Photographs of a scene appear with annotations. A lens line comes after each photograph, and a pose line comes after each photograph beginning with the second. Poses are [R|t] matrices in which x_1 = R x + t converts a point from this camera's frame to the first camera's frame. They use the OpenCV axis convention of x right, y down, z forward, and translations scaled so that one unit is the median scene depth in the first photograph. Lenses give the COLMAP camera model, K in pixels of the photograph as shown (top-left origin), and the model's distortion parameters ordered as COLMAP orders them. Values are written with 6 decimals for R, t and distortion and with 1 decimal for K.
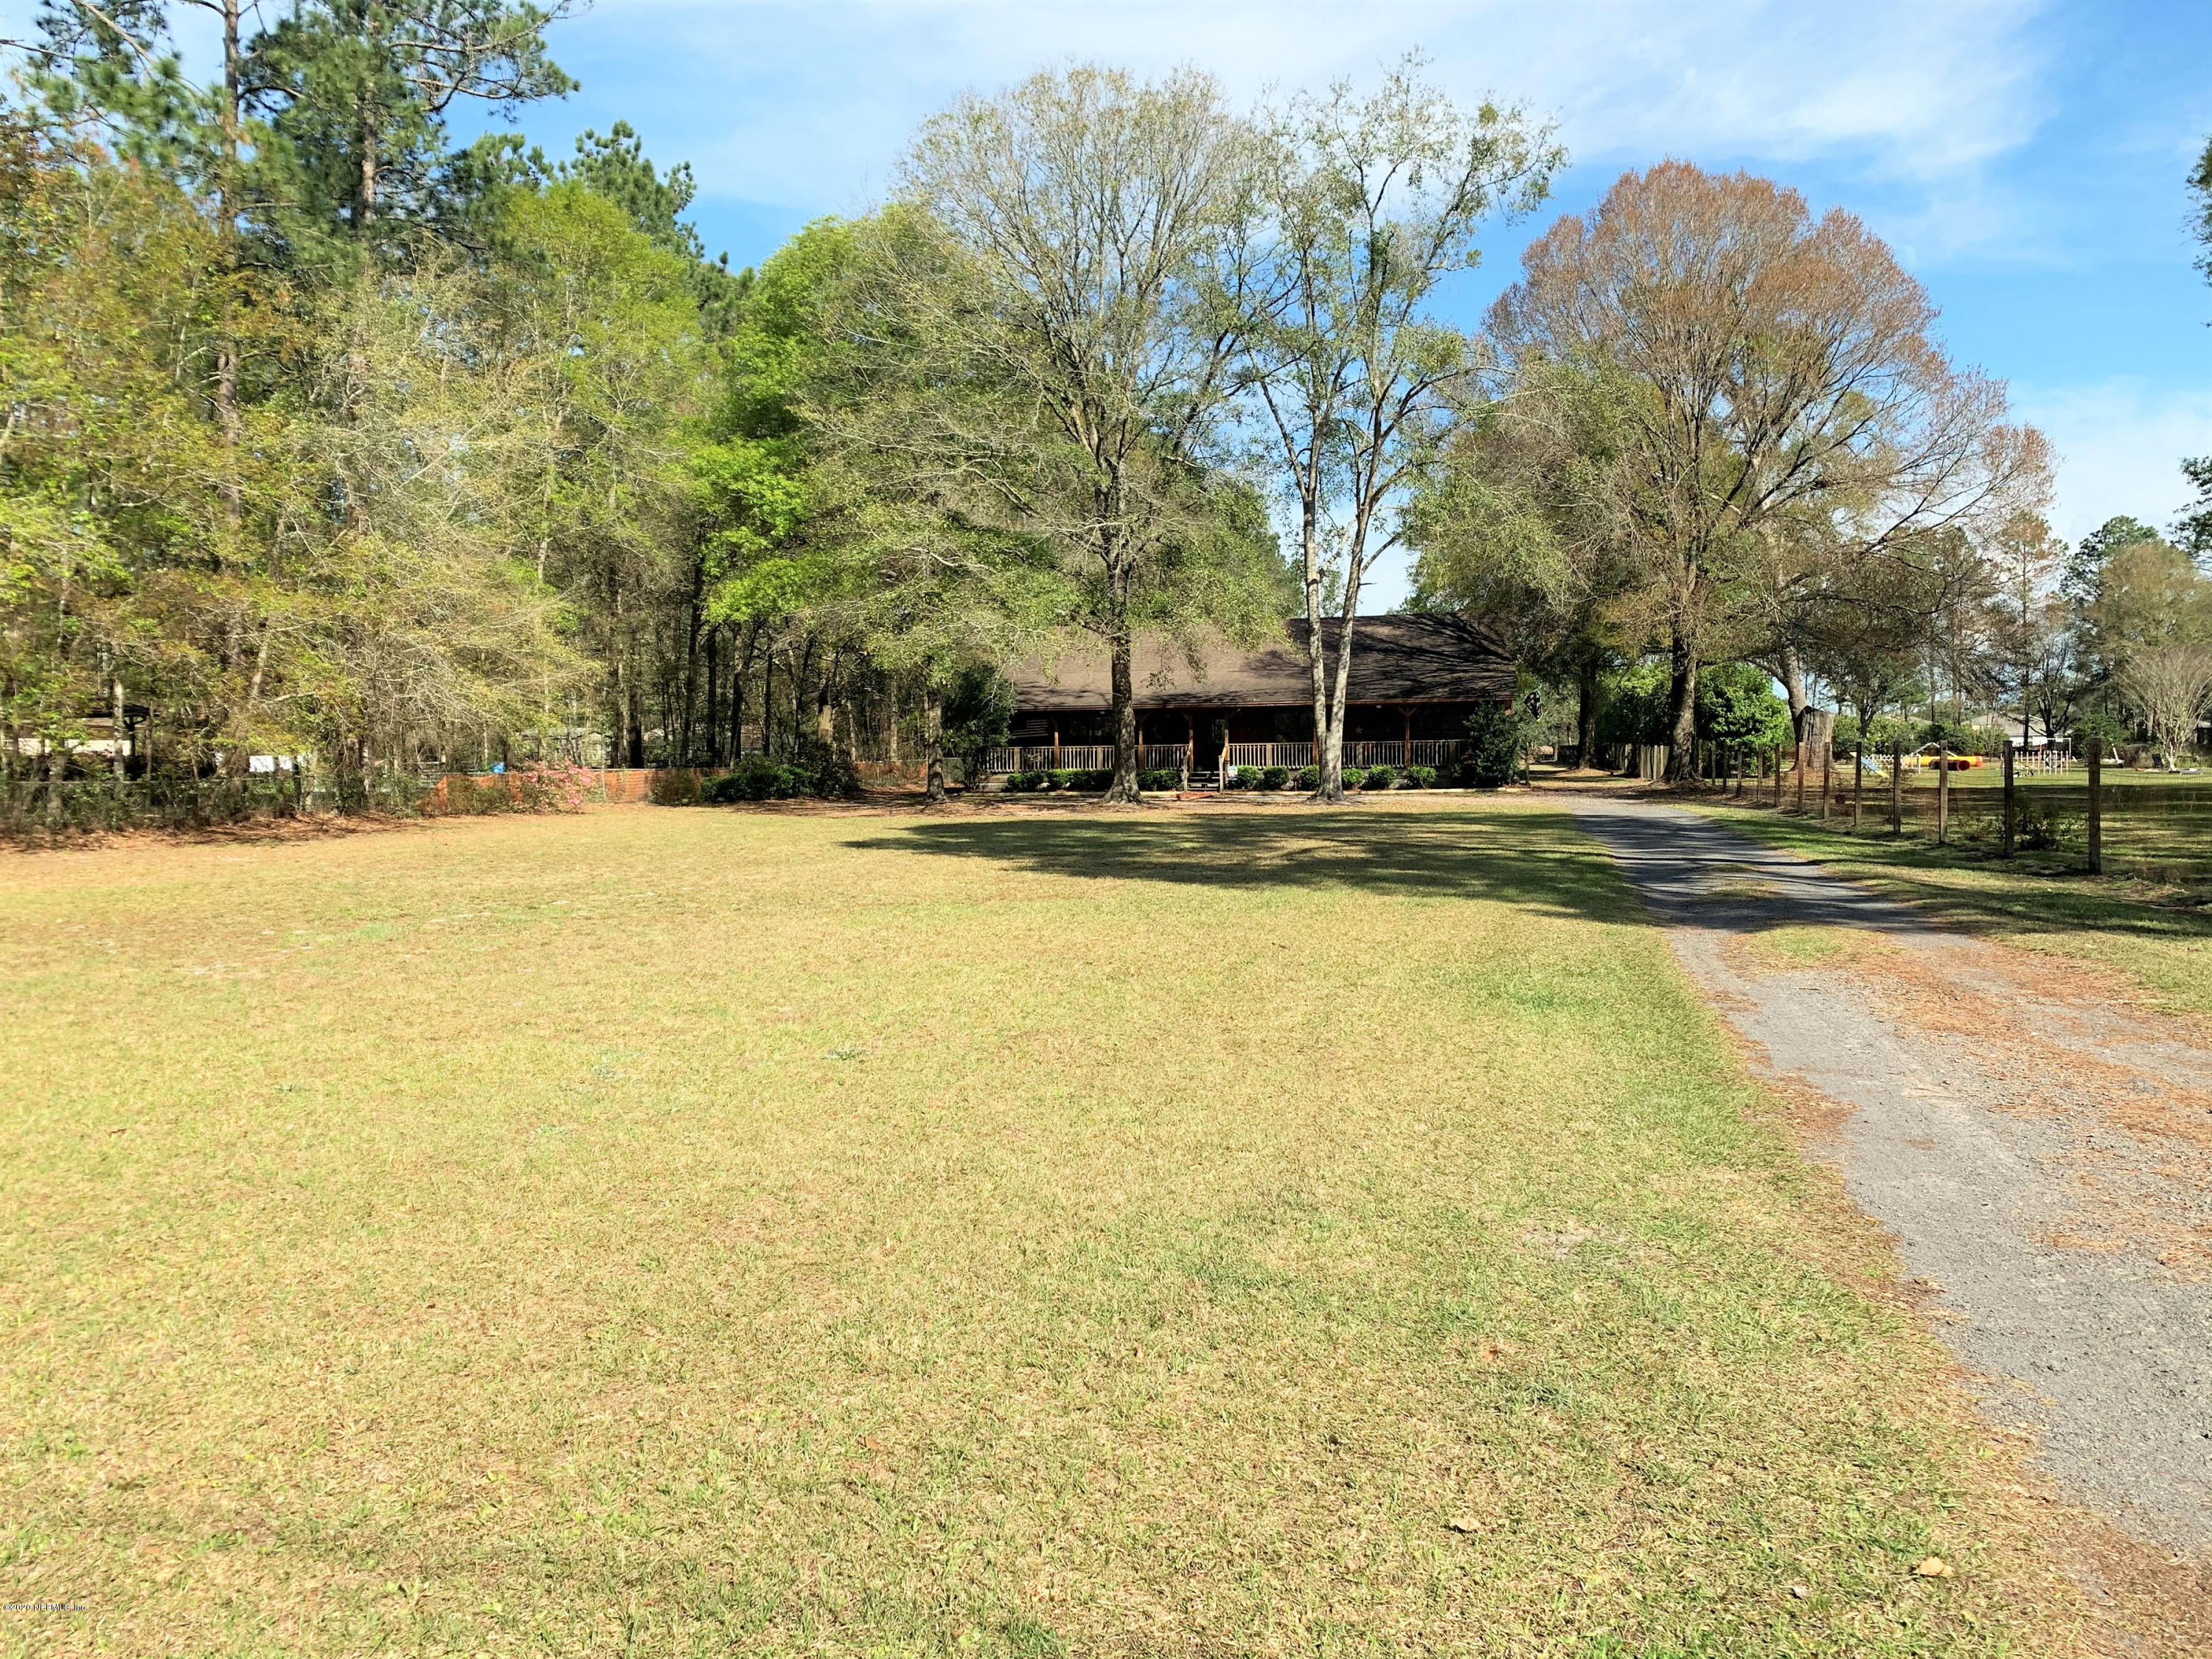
lens RADIAL K [[1710.8, 0, 1105.7], [0, 1710.8, 822.8], [0, 0, 1]] dist [0.040299, 0.012387]
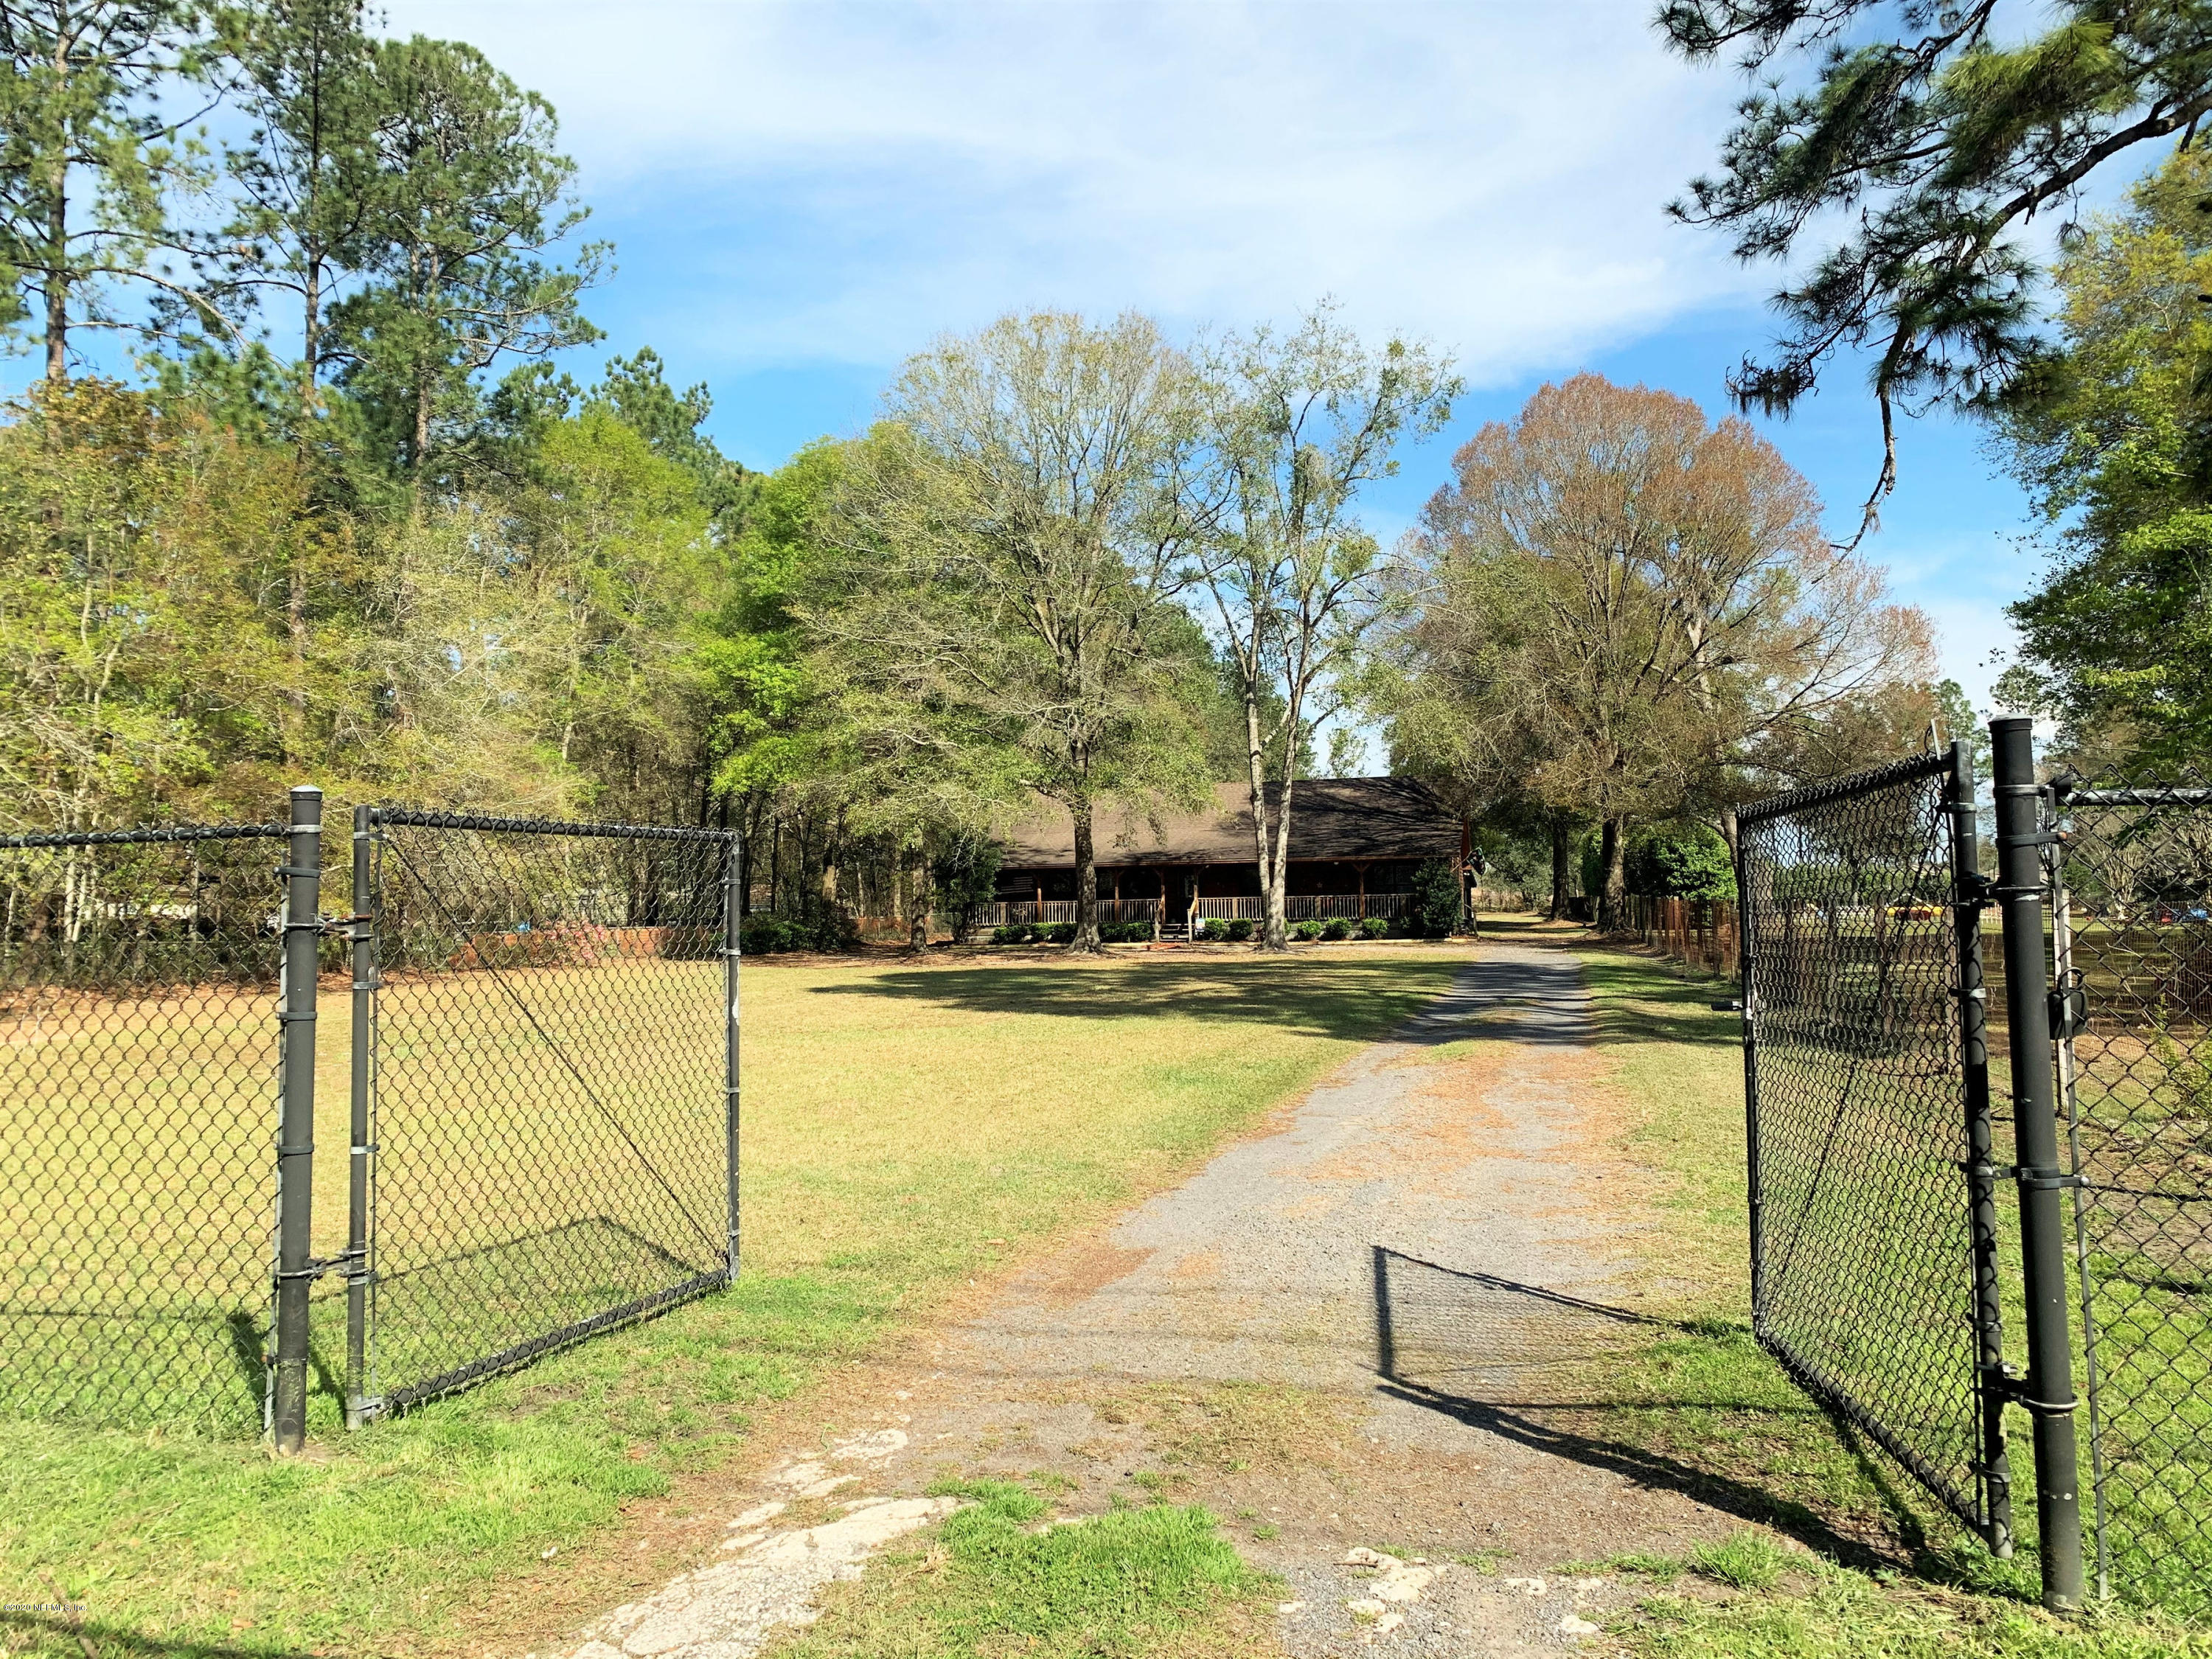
lens RADIAL K [[1710.8, 0, 1112.5], [0, 1710.8, 844.5], [0, 0, 1]] dist [0.040299, 0.012387]
pose [[0.999814, -0.007833, -0.017616, 0.049928], [0.006452, 0.996999, -0.077147, 0.003727], [0.018168, 0.077019, 0.996864, -0.110969]]
